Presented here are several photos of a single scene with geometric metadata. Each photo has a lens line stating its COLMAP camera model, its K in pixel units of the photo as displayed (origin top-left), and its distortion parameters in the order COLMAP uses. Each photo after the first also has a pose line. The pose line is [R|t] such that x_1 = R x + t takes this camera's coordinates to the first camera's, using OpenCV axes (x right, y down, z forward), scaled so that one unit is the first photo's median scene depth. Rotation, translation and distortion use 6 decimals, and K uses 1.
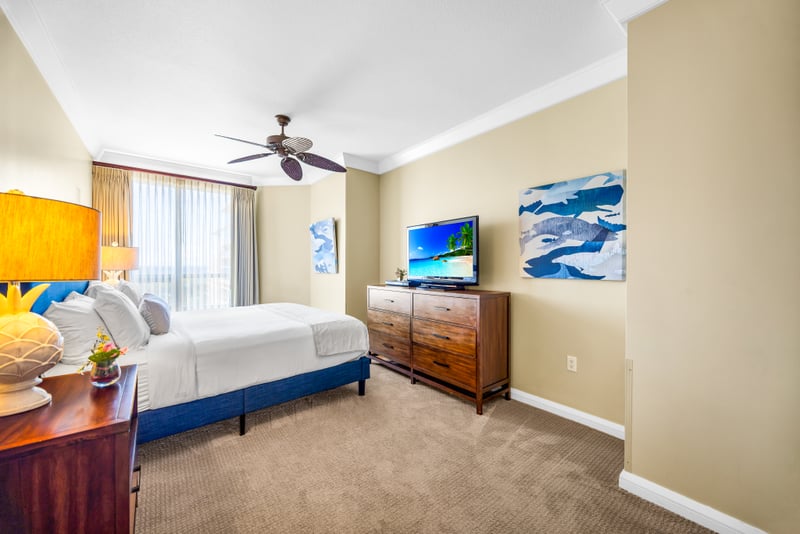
lens RADIAL K [[307.9, 0, 394.2], [0, 307.9, 267.8], [0, 0, 1]] dist [-0.000716, -0.000053]
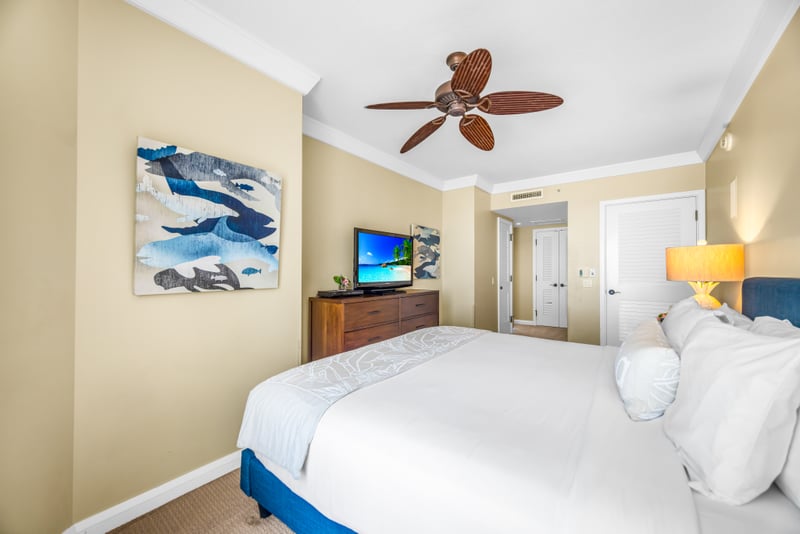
lens RADIAL K [[307.9, 0, 394.2], [0, 307.9, 267.8], [0, 0, 1]] dist [-0.000716, -0.000053]
pose [[-0.235636, 0.007927, 0.971809, -0.982574], [0.001927, 0.999969, -0.007689, -0.014507], [-0.971839, 0.000061, -0.235644, 1.300901]]
